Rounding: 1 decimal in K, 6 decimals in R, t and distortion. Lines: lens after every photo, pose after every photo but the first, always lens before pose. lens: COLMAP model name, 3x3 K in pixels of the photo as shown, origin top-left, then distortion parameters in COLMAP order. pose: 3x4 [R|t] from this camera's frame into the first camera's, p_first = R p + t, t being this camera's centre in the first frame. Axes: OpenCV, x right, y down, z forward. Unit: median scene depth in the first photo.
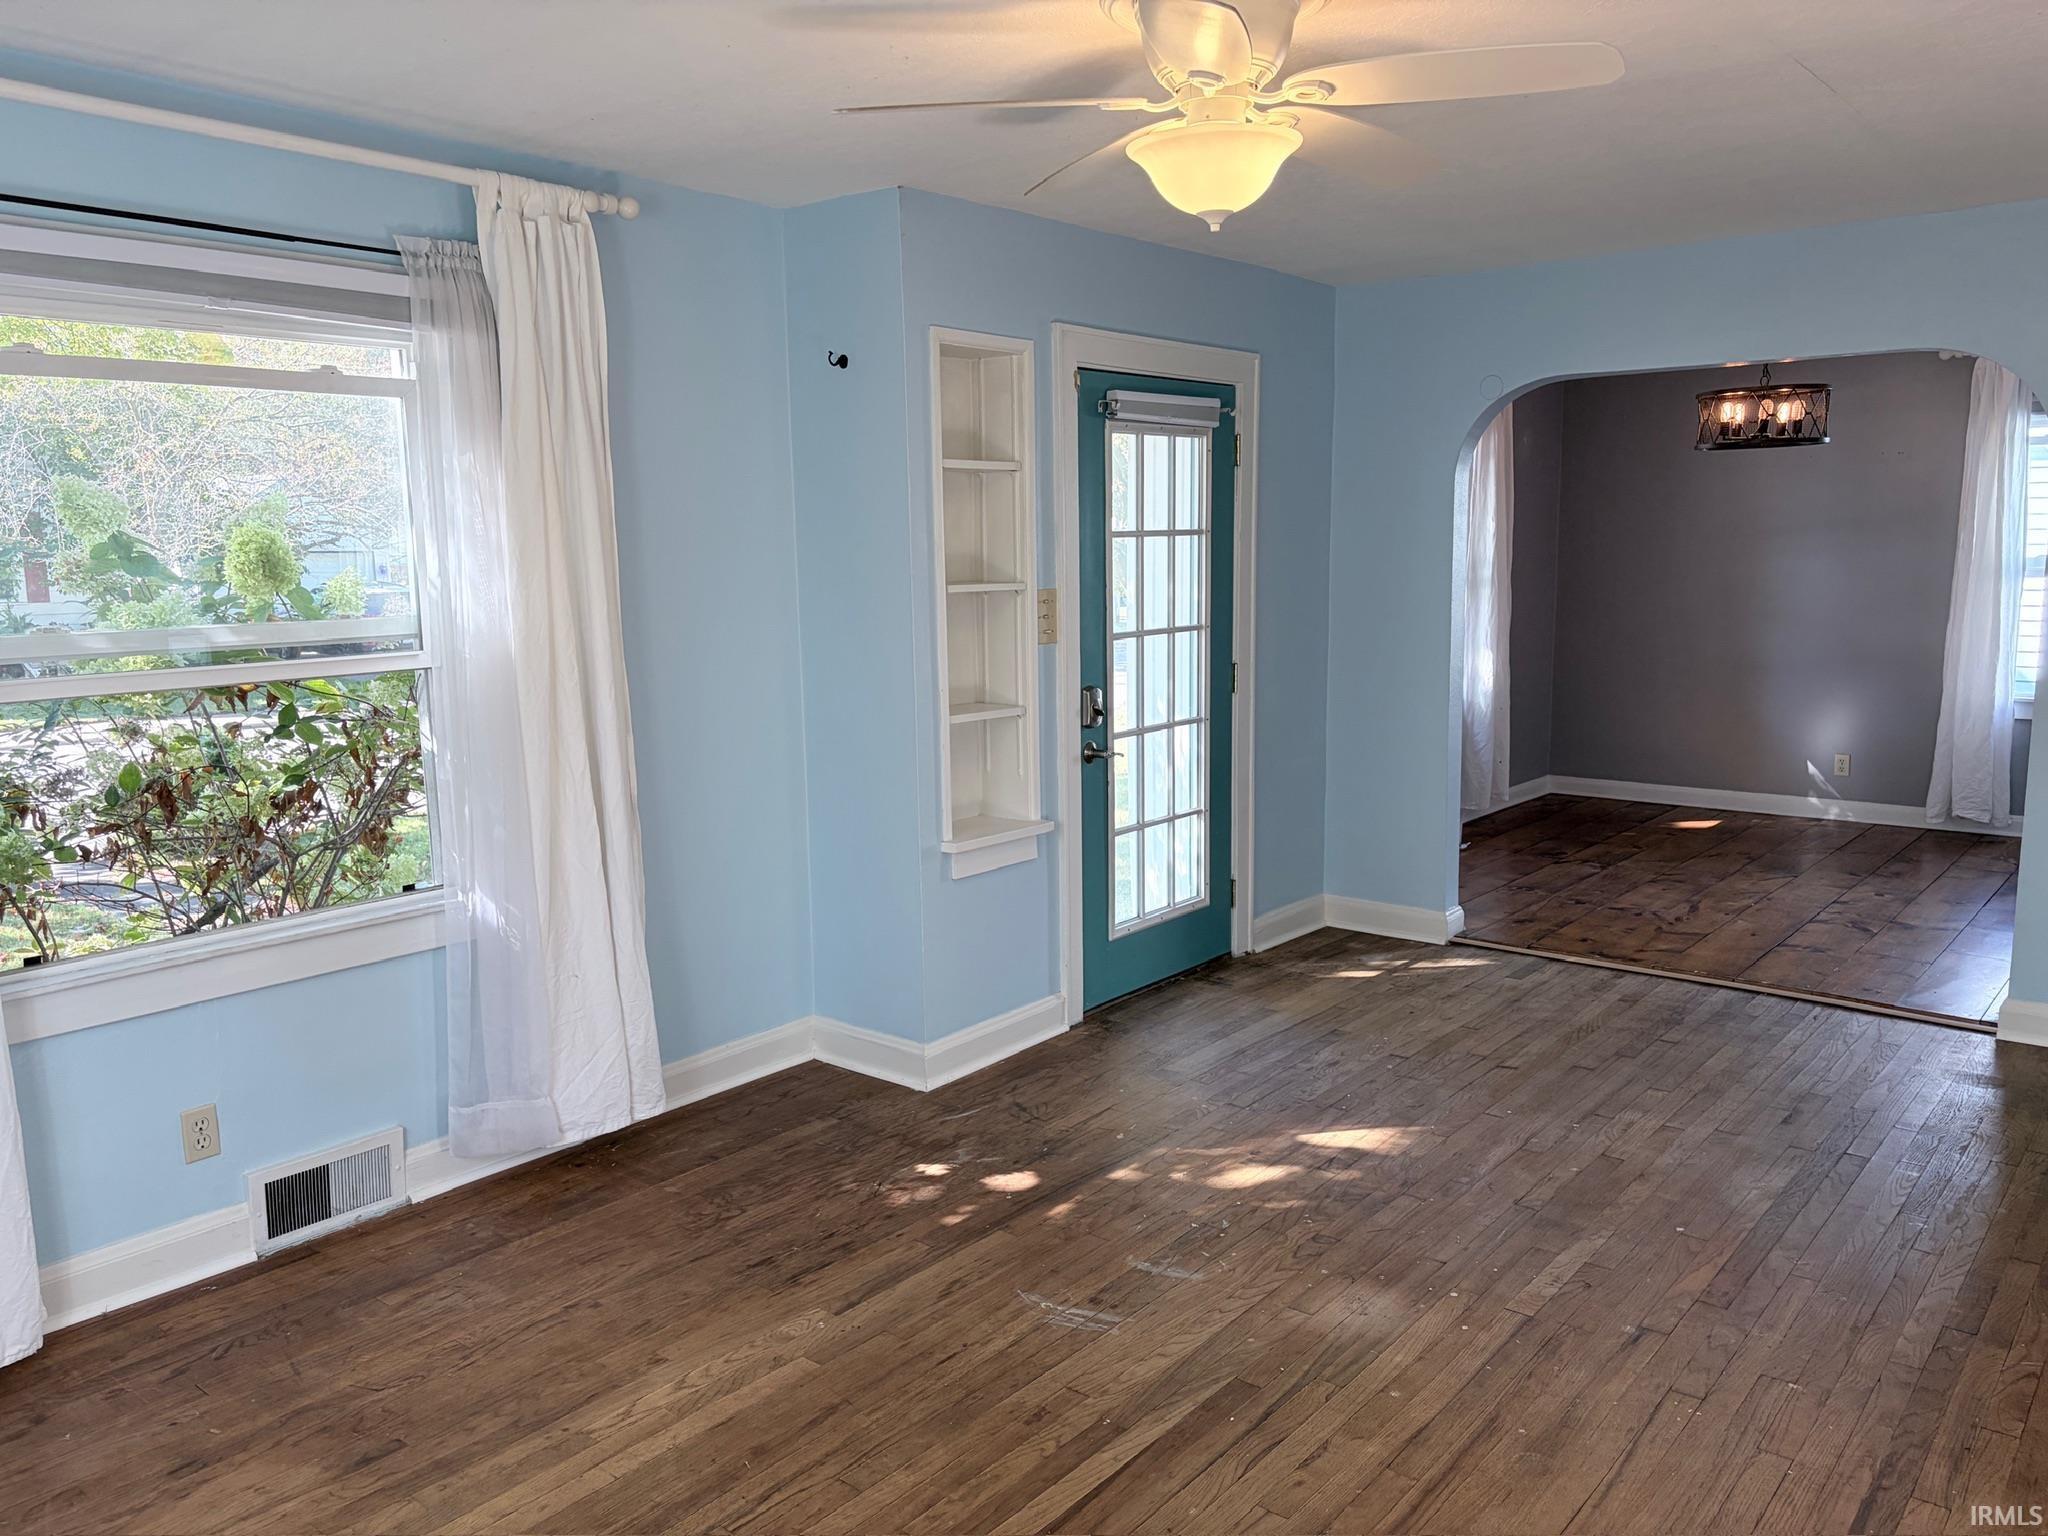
lens RADIAL K [[1564.2, 0, 1033.5], [0, 1564.2, 762.7], [0, 0, 1]] dist [0.070369, -0.064259]
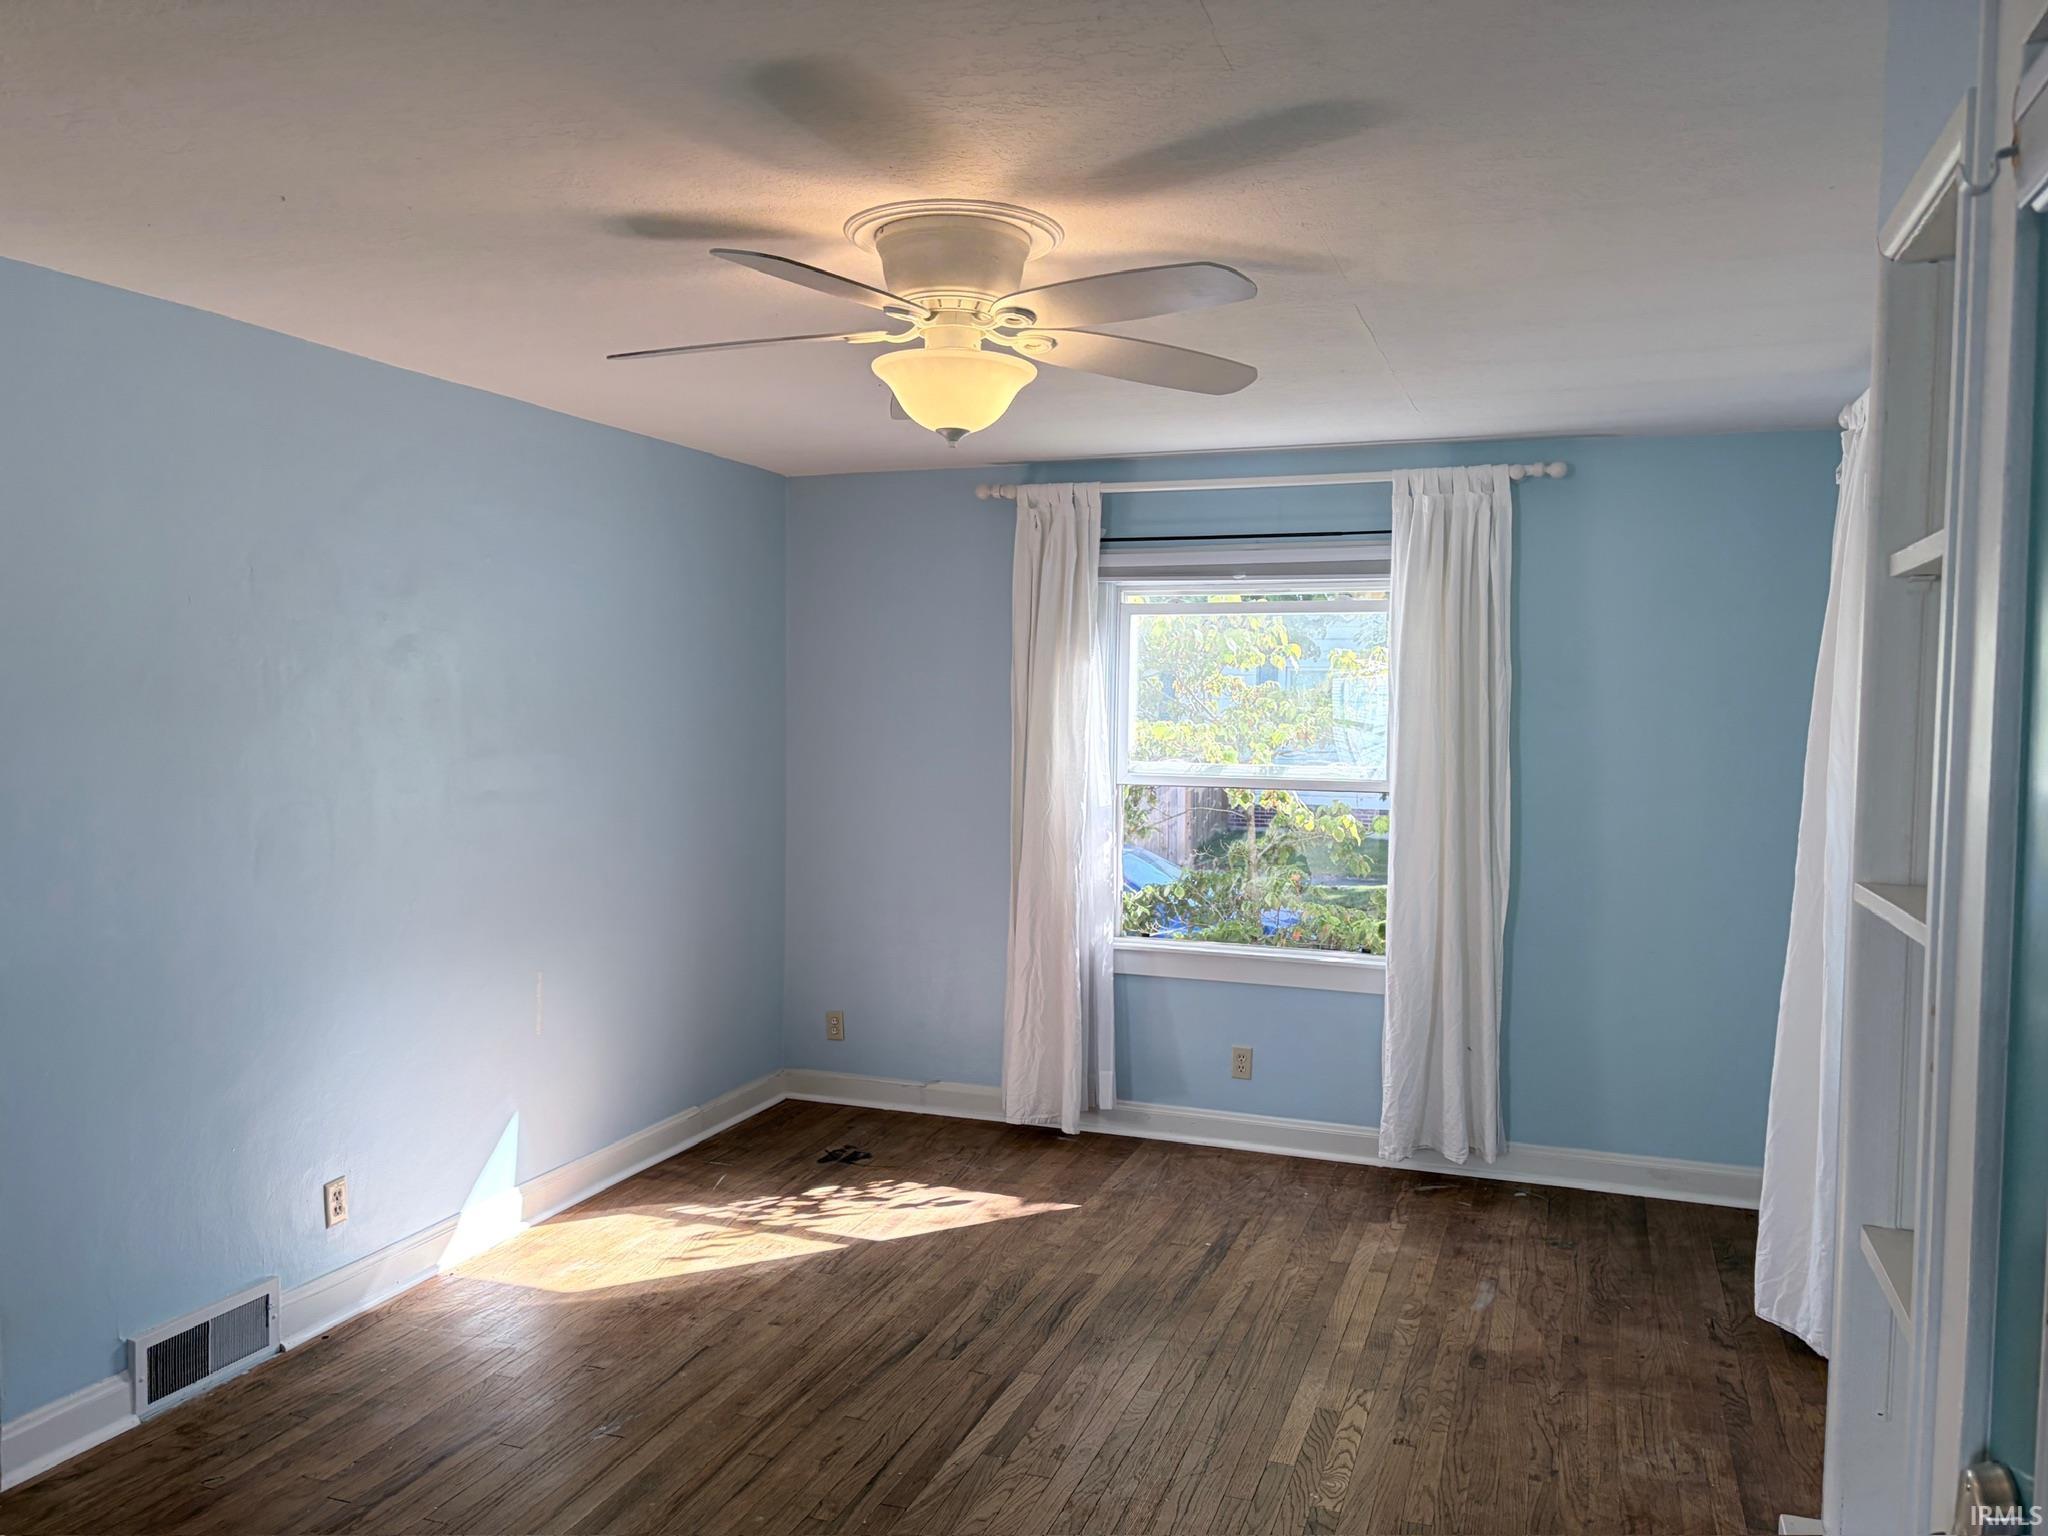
lens RADIAL K [[1564.2, 0, 1022.9], [0, 1564.2, 786.2], [0, 0, 1]] dist [0.070369, -0.064259]
pose [[-0.945270, 0.020797, -0.325626, 0.312133], [-0.046135, 0.979422, 0.196481, -0.242396], [0.323011, 0.200750, -0.924858, 1.527540]]
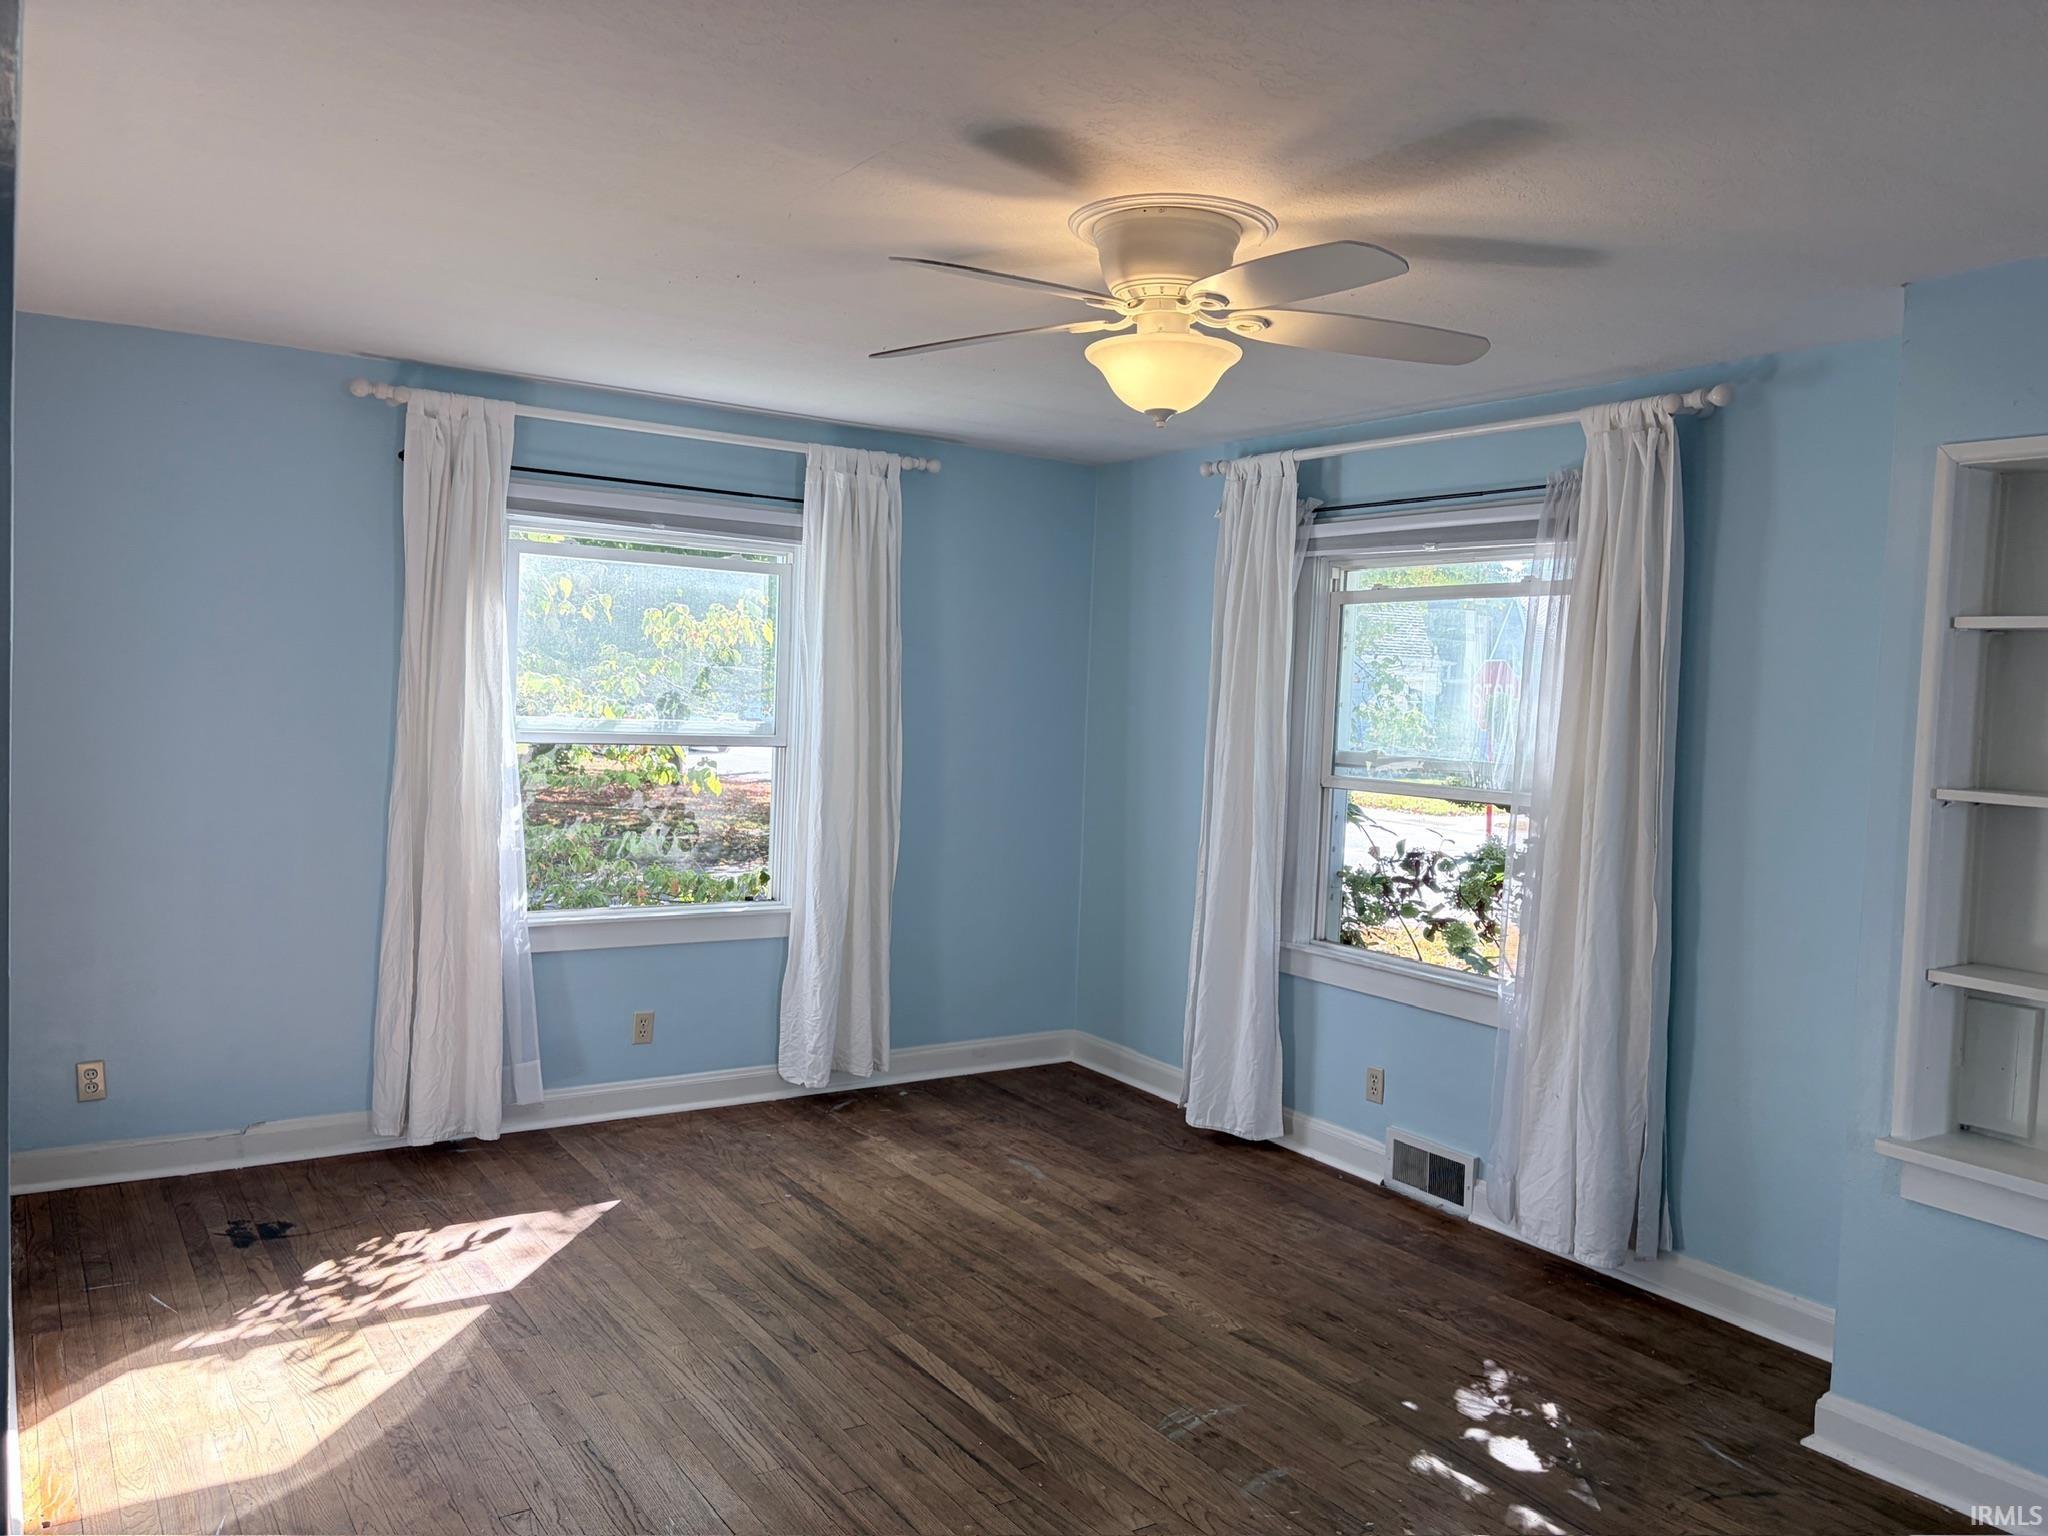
lens RADIAL K [[1564.2, 0, 1026.1], [0, 1564.2, 759.0], [0, 0, 1]] dist [0.070369, -0.064259]
pose [[-0.297624, 0.045163, -0.953614, 0.909564], [-0.174261, 0.979529, 0.100777, -0.150897], [0.938644, 0.196171, -0.283662, 0.957851]]
